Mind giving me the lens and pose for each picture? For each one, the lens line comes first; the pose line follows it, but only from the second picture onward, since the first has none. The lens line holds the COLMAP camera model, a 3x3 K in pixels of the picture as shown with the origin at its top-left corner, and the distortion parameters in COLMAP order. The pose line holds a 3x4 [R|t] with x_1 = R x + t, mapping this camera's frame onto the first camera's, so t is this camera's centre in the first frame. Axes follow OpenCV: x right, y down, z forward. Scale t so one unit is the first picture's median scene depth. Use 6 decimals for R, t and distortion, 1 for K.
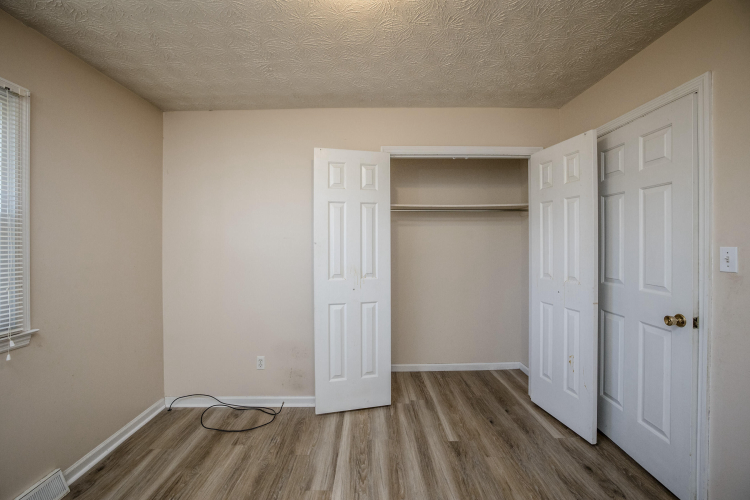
lens RADIAL K [[325.7, 0, 373.7], [0, 325.7, 245.6], [0, 0, 1]] dist [-0.018548, 0.002370]
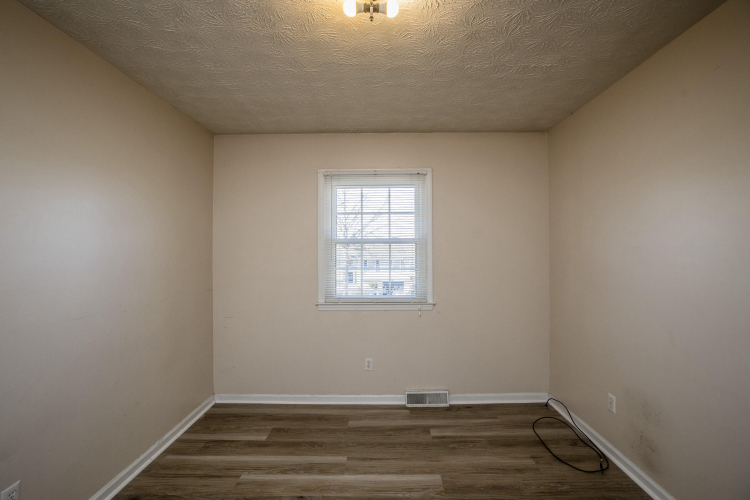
lens RADIAL K [[325.7, 0, 377.5], [0, 325.7, 249.5], [0, 0, 1]] dist [-0.018548, 0.002370]
pose [[-0.018431, 0.004034, -0.999822, 0.643374], [-0.001310, 0.999991, 0.004059, -0.029705], [0.999829, 0.001385, -0.018426, 0.617395]]
